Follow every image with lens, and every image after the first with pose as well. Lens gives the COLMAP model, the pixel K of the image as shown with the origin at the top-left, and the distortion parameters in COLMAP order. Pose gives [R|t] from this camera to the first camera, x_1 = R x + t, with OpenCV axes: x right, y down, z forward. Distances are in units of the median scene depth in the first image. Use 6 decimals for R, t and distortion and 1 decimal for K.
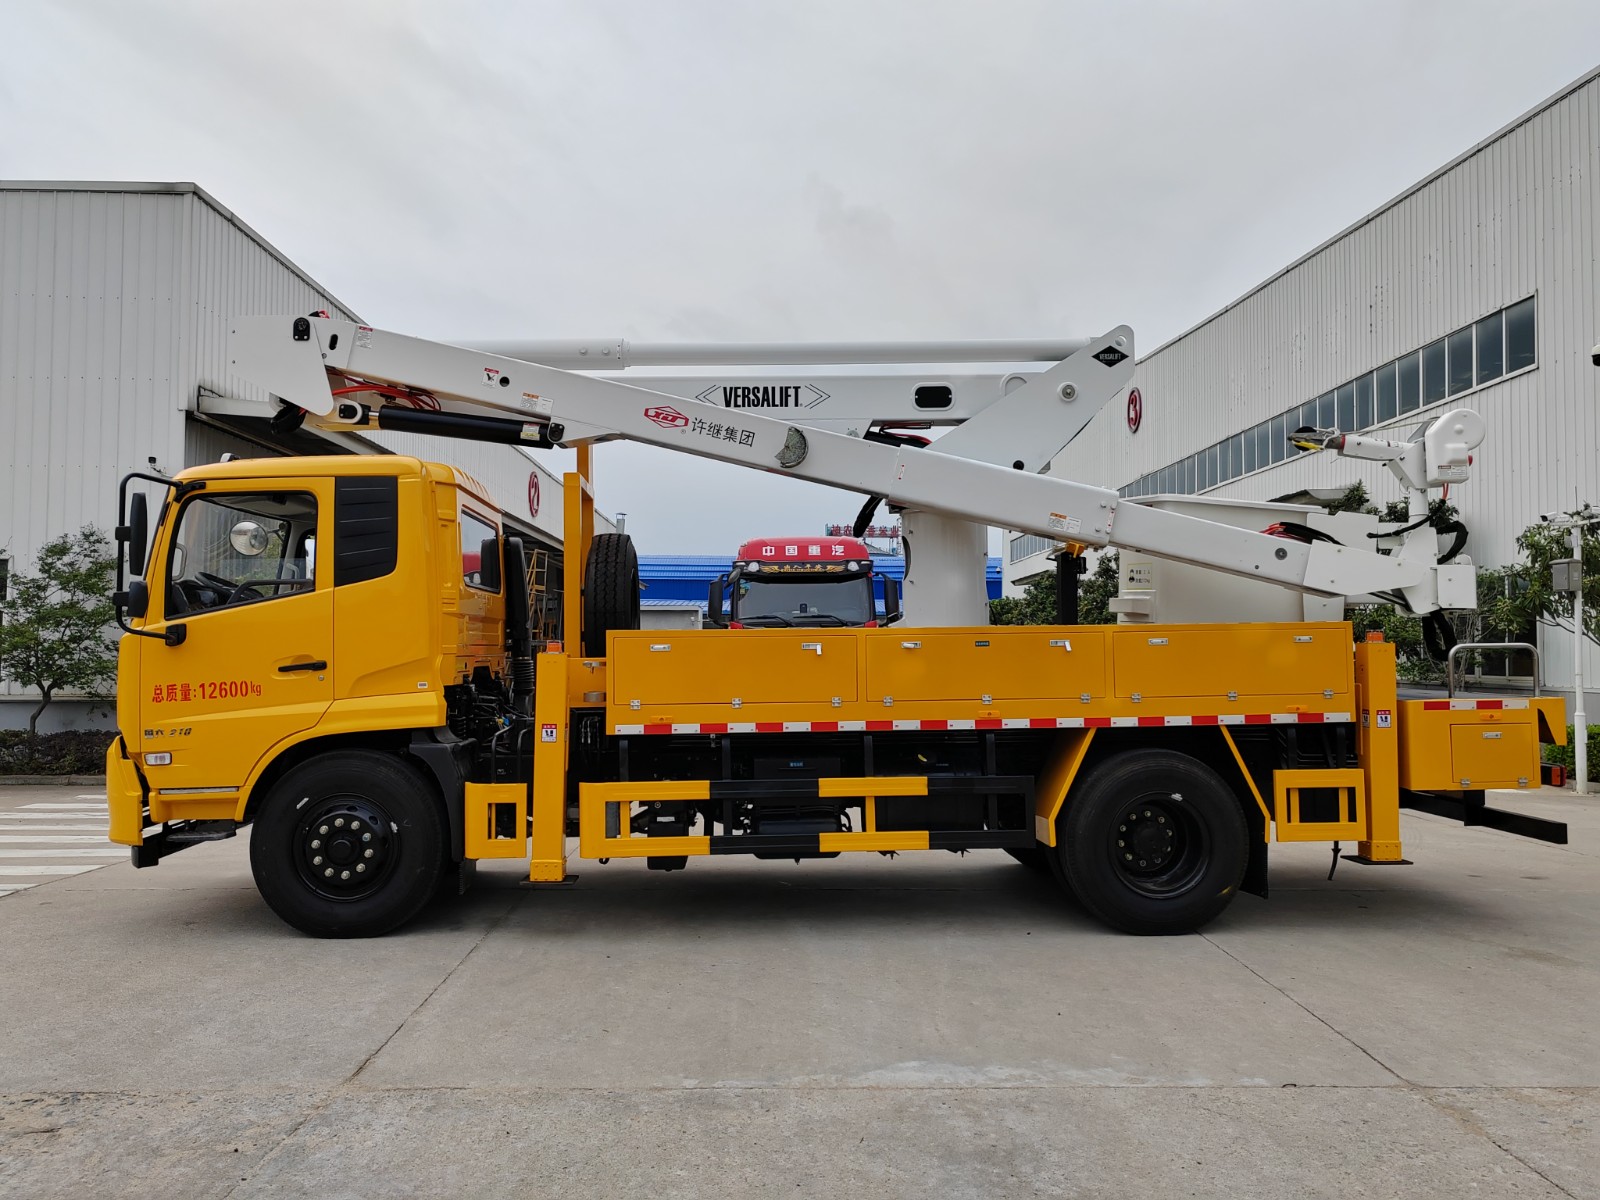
lens RADIAL K [[1231.2, 0, 800.0], [0, 1231.2, 600.0], [0, 0, 1]] dist [0.016963, -0.002494]
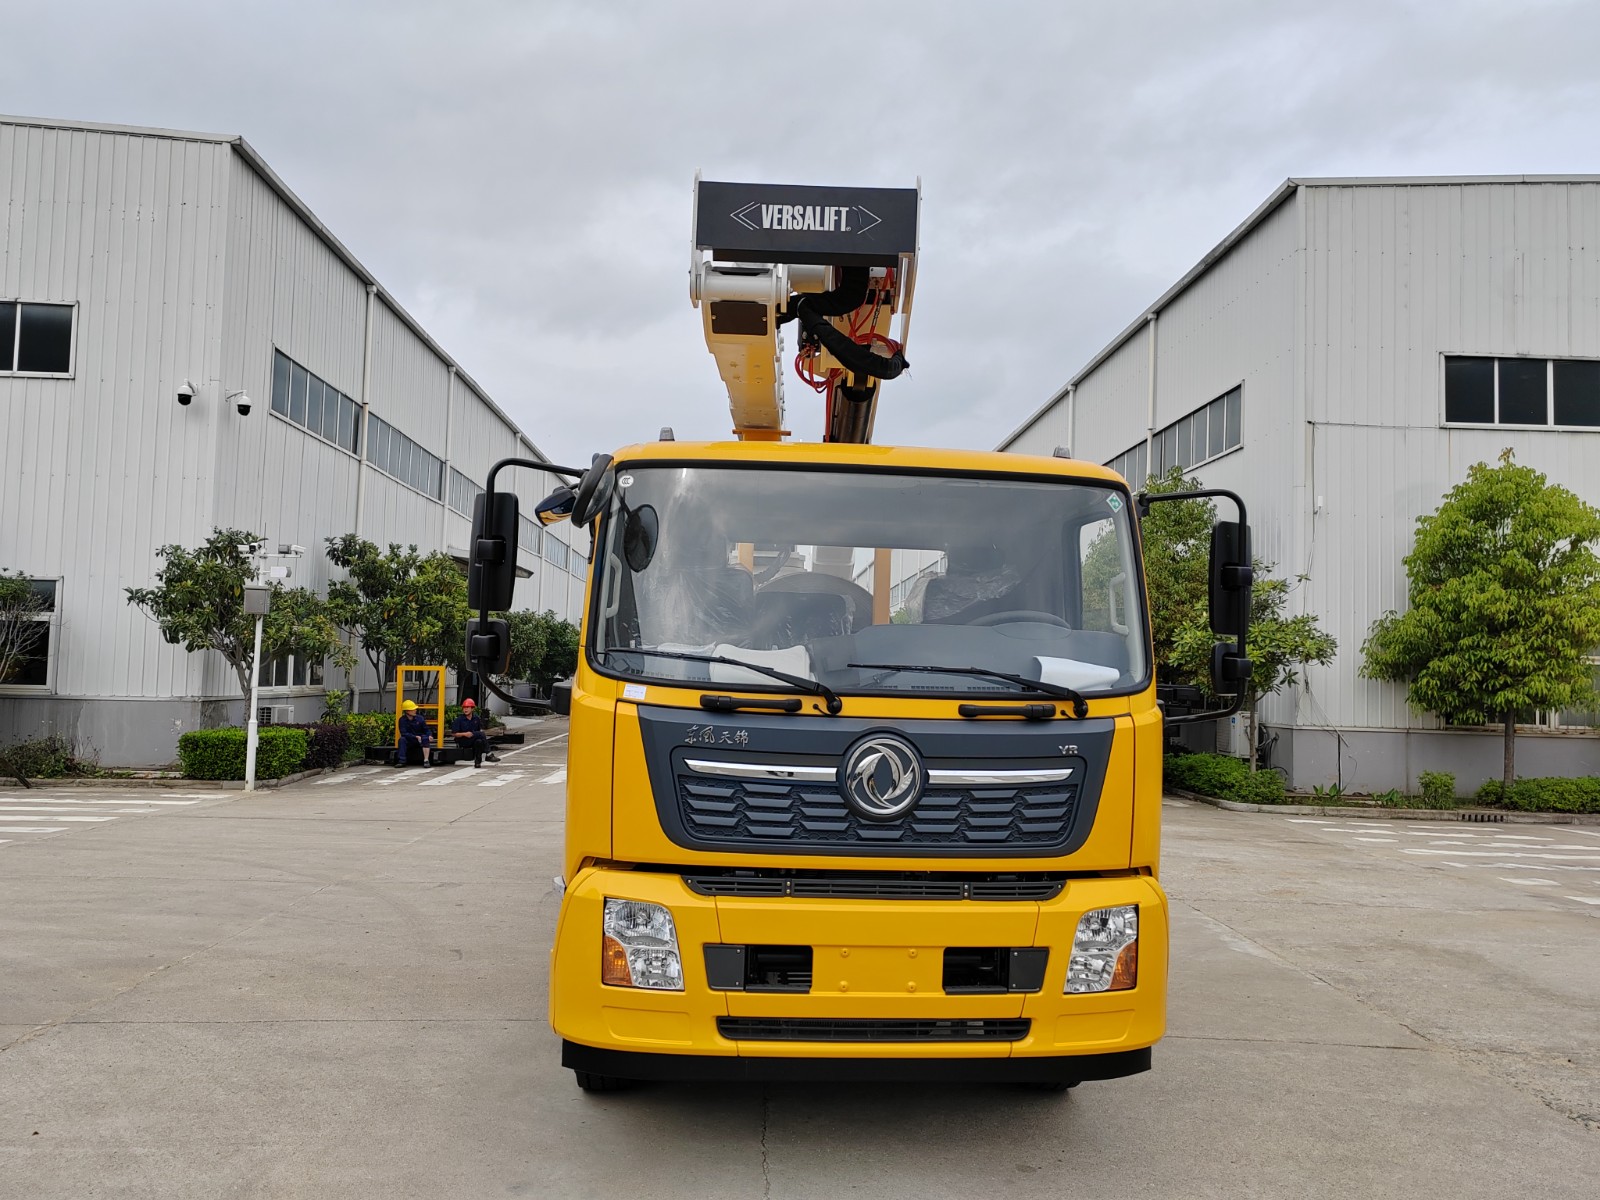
lens RADIAL K [[1233.1, 0, 795.0], [0, 1233.1, 595.9], [0, 0, 1]] dist [0.021731, -0.009117]
pose [[-0.023173, 0.055160, 0.998209, -1.205116], [-0.070284, 0.995916, -0.056665, 0.015278], [-0.997258, -0.071471, -0.019201, 1.219738]]
